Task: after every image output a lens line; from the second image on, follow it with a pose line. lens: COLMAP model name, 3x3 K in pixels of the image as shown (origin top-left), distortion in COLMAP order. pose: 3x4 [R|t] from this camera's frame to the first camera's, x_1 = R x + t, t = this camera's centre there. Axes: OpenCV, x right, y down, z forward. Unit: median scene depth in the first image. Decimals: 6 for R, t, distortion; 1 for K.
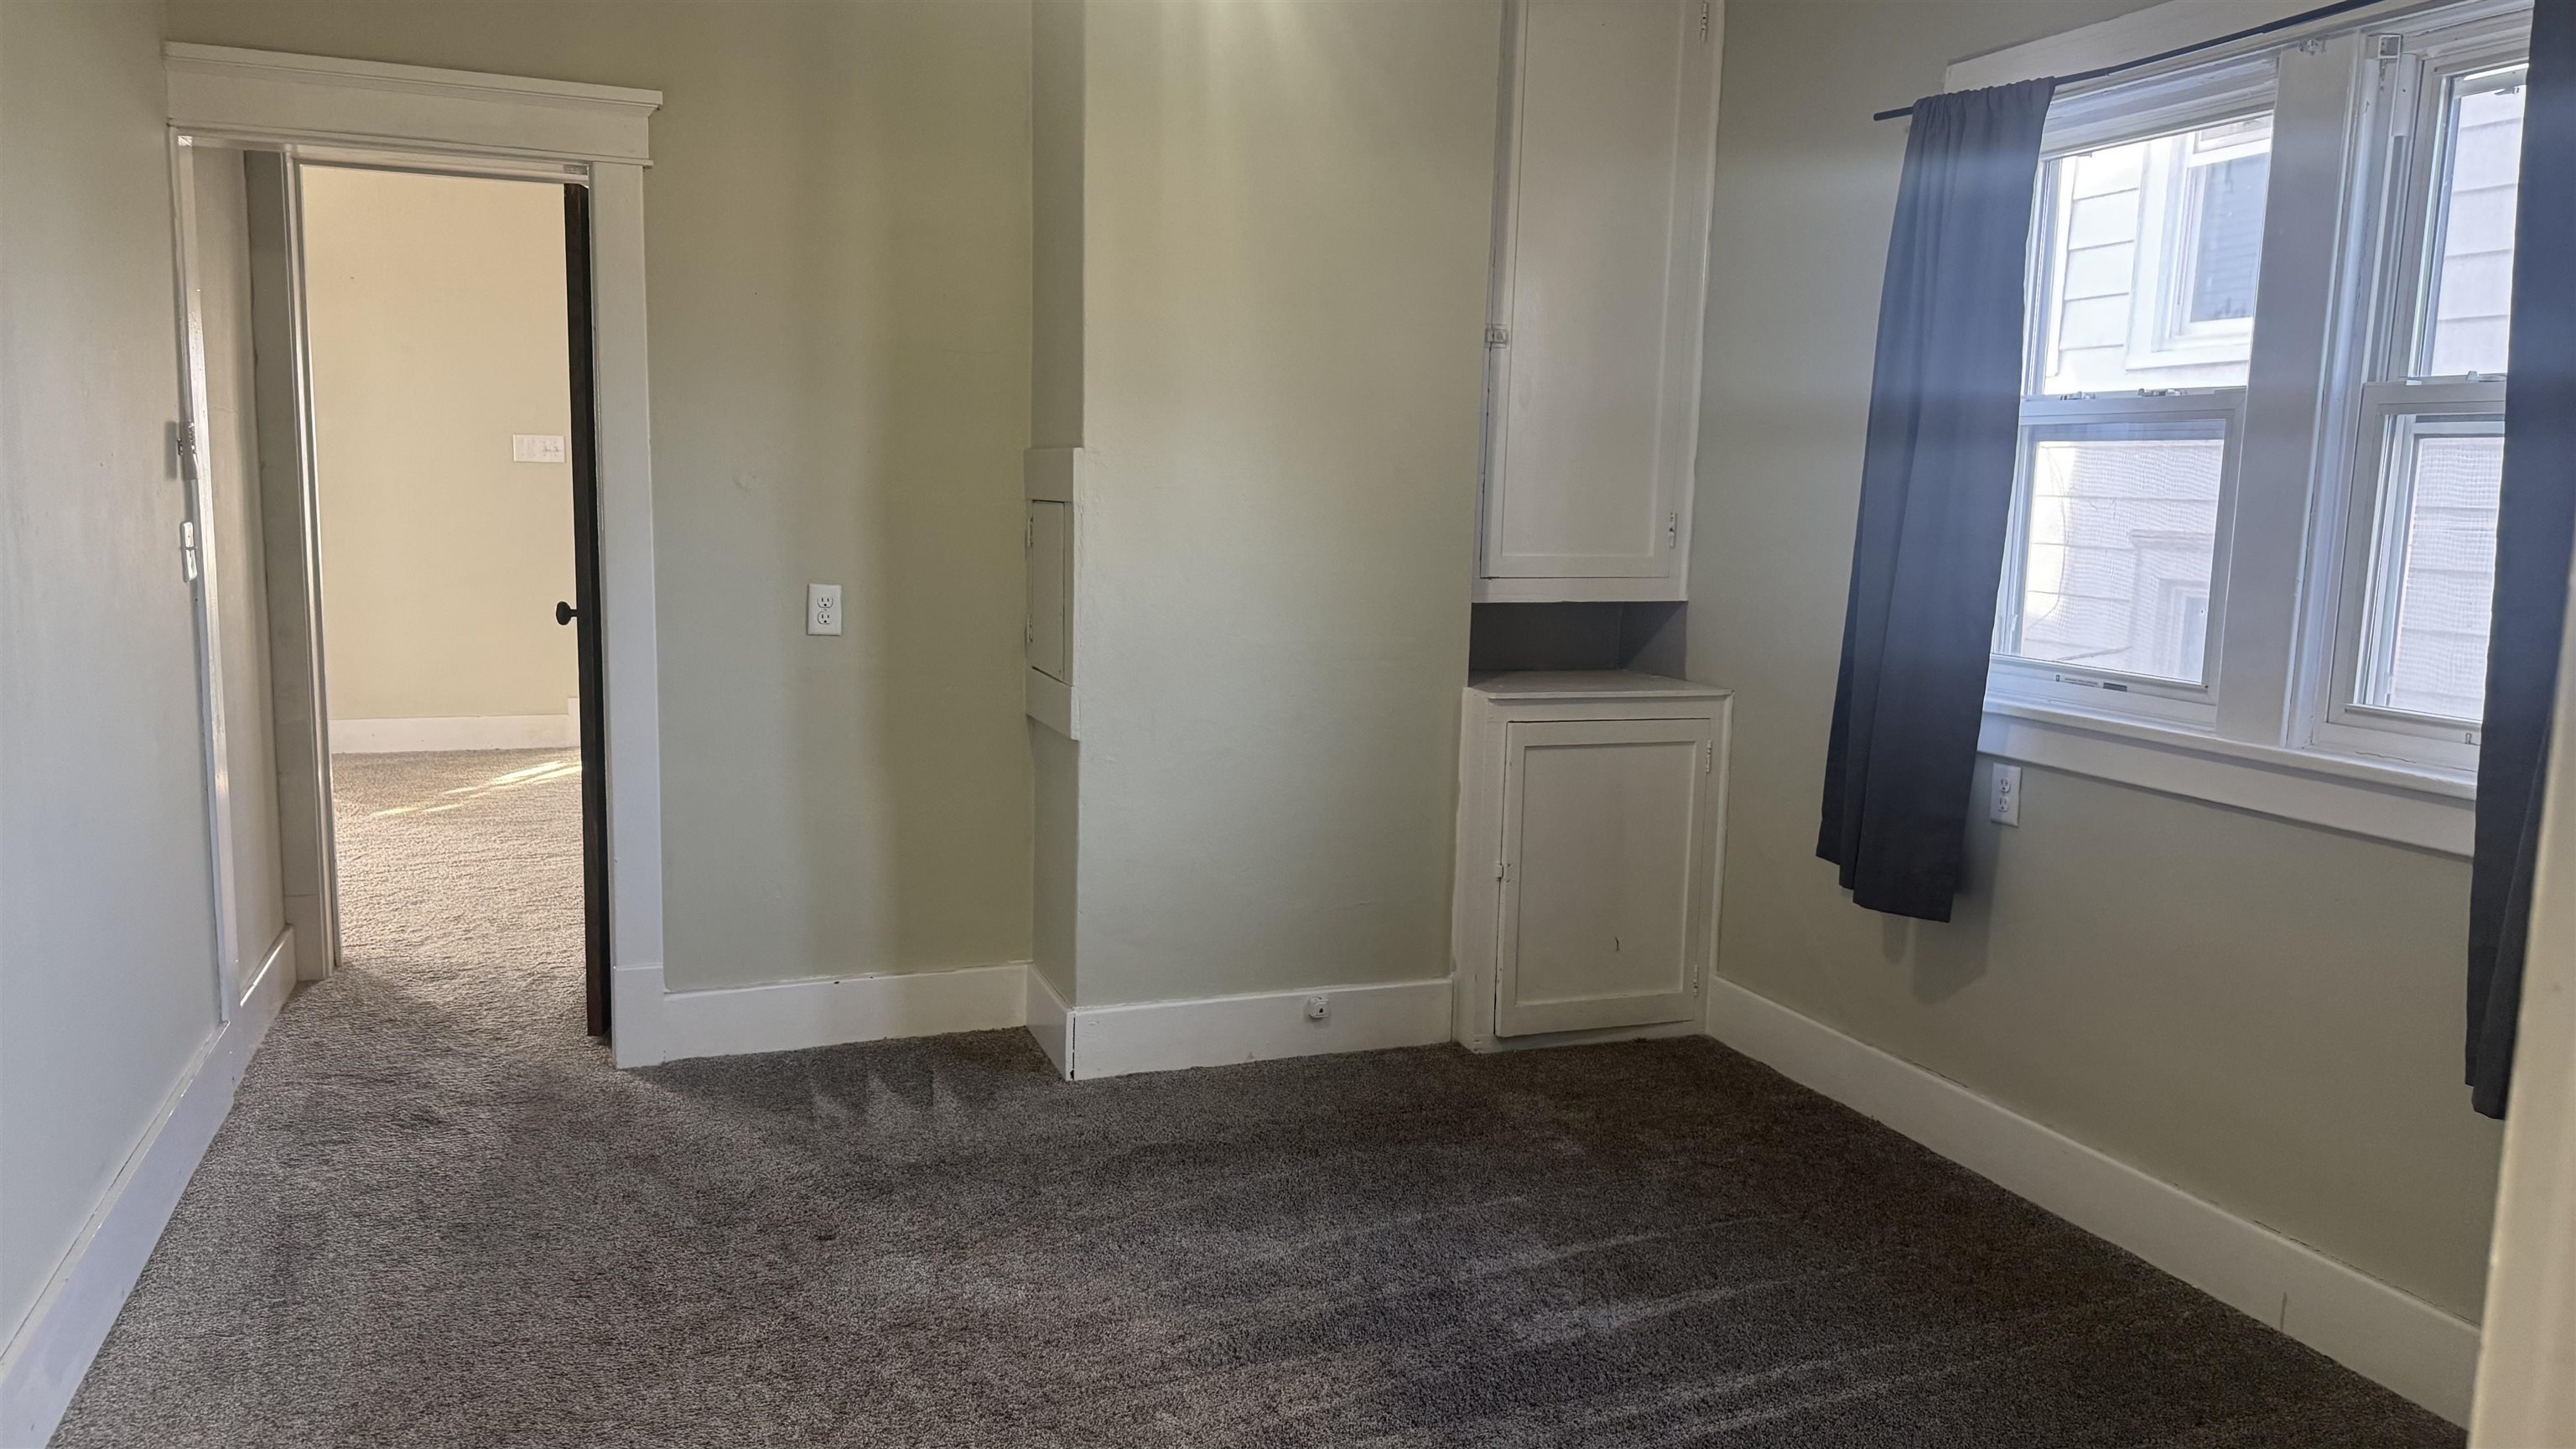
lens RADIAL K [[1887.7, 0, 1288.0], [0, 1887.7, 724.5], [0, 0, 1]] dist [-0.003008, -0.002709]
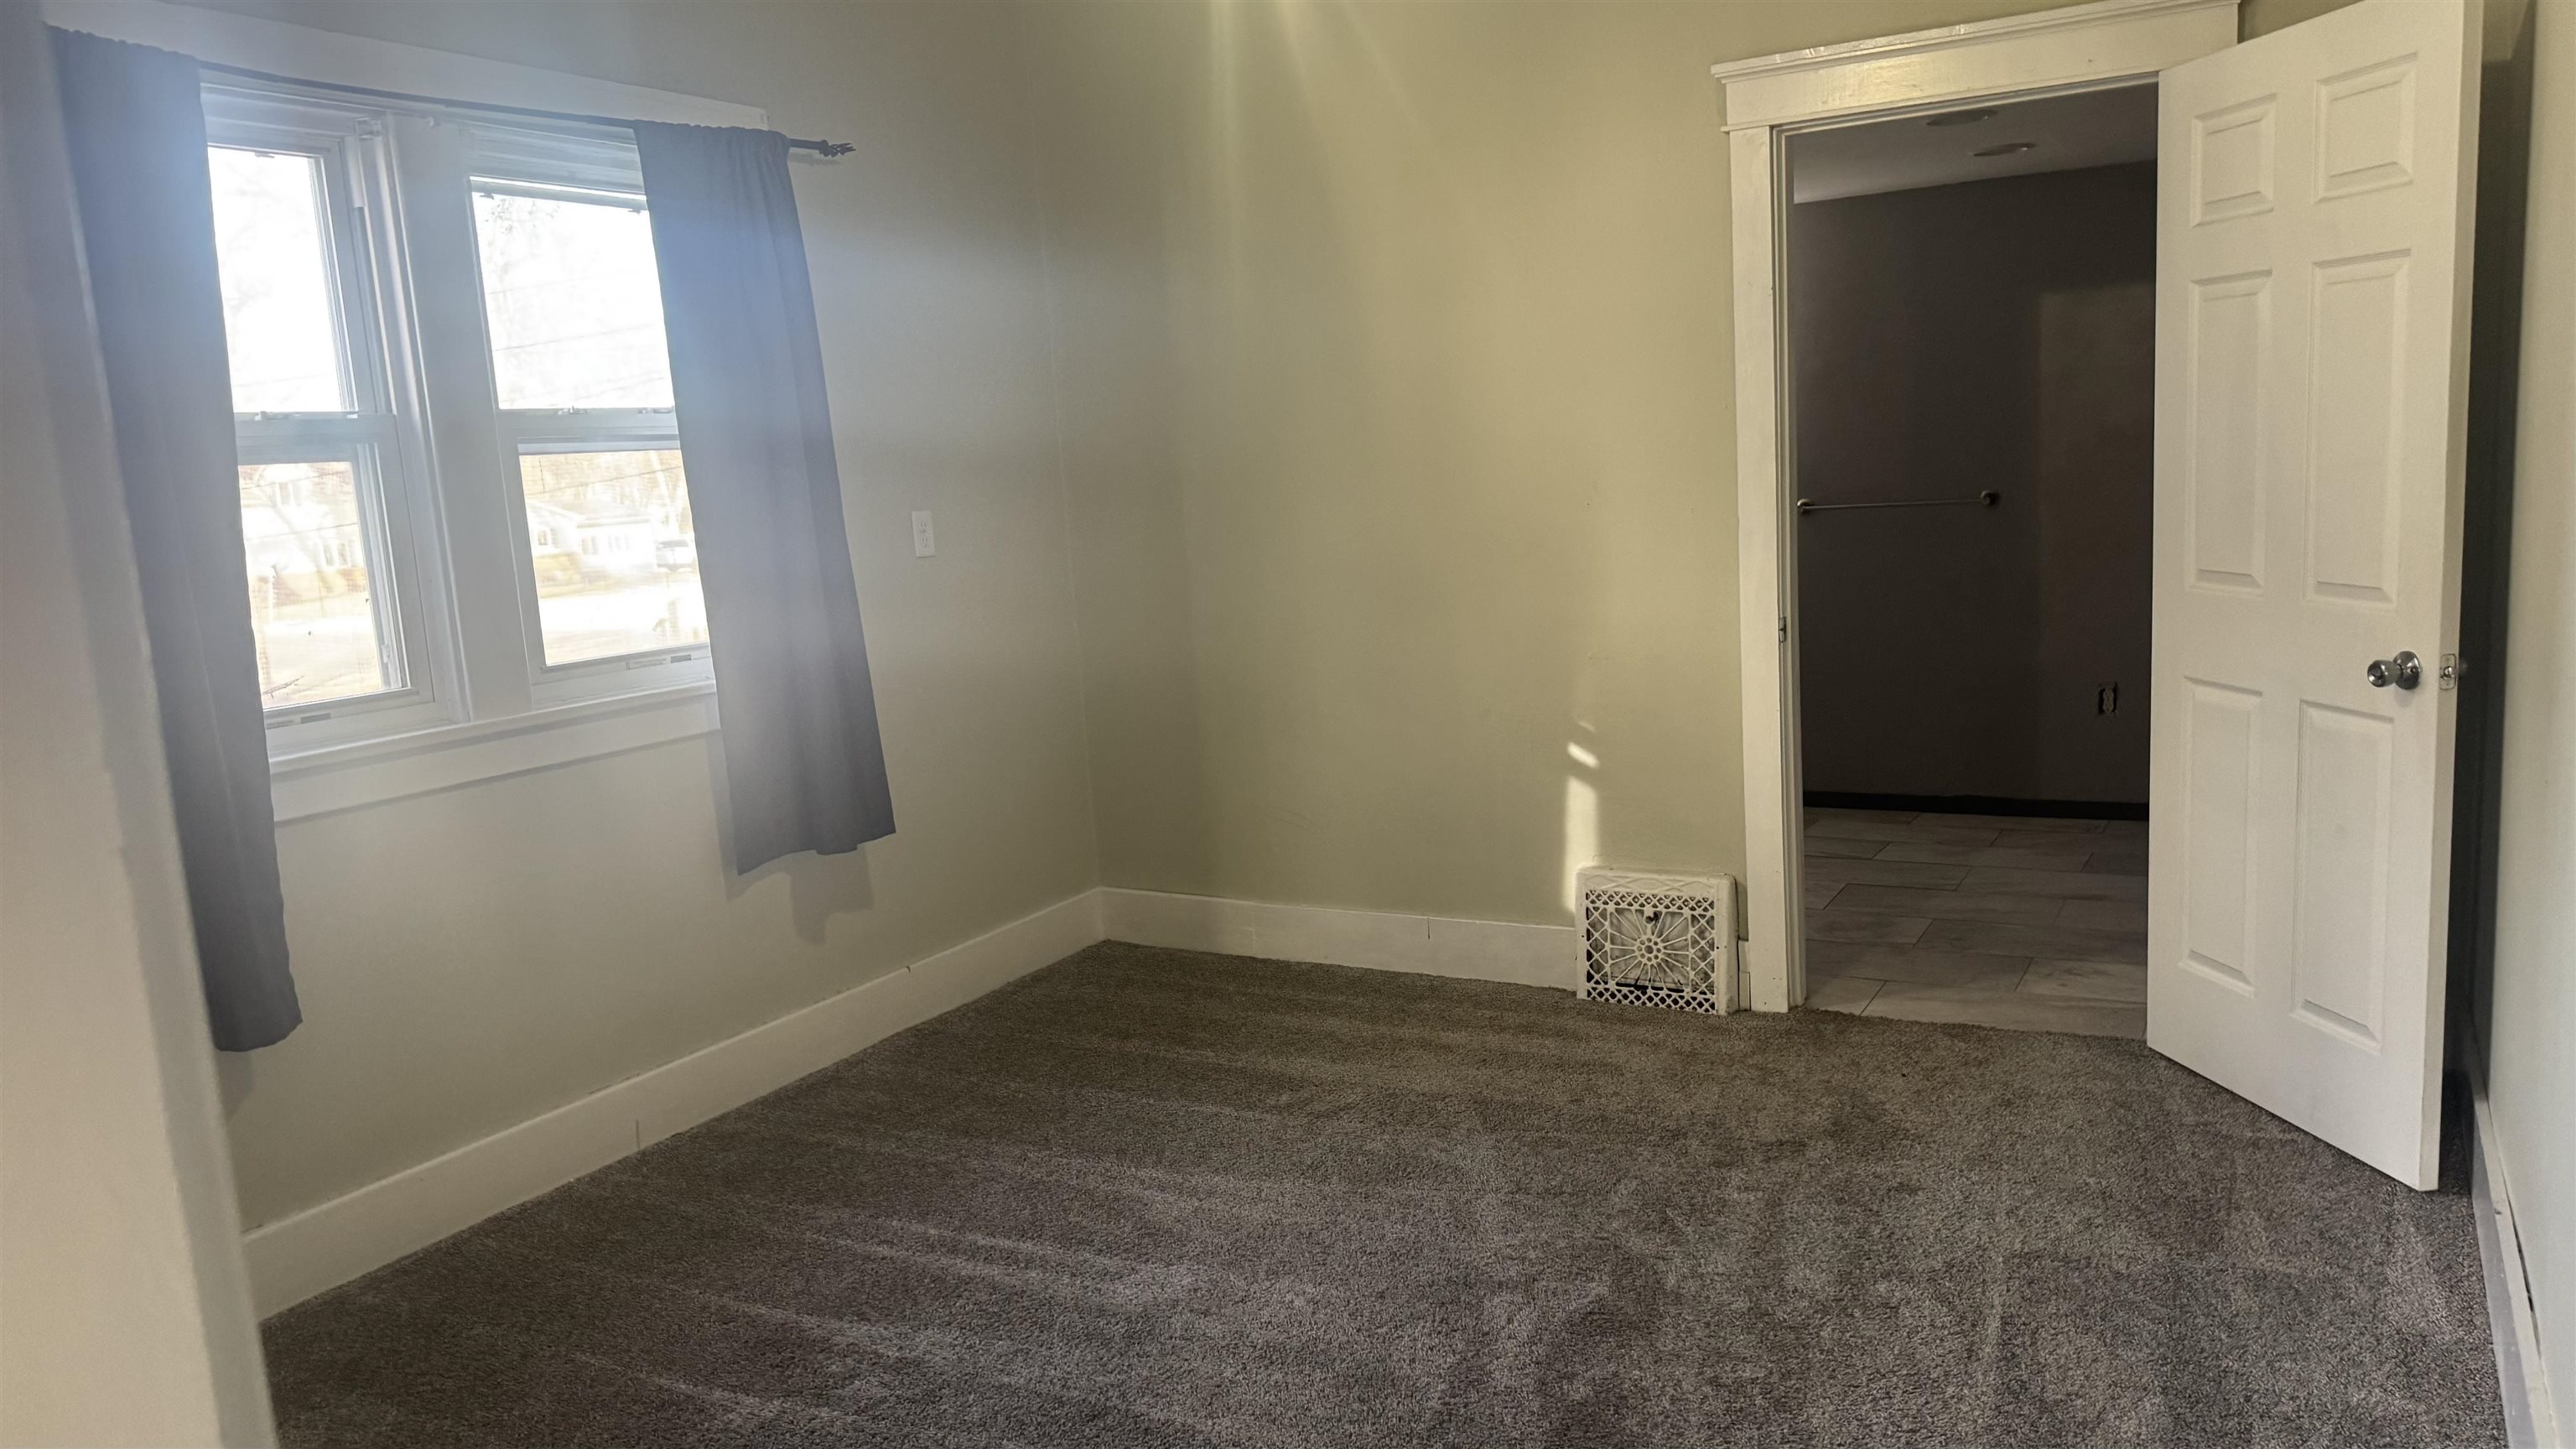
lens RADIAL K [[1828.4, 0, 1288.0], [0, 1828.4, 724.5], [0, 0, 1]] dist [0.046543, -0.003052]
pose [[-0.618970, -0.105054, 0.778357, -0.655624], [0.147690, 0.957768, 0.246716, -0.190821], [-0.771404, 0.267665, -0.577314, 1.250923]]
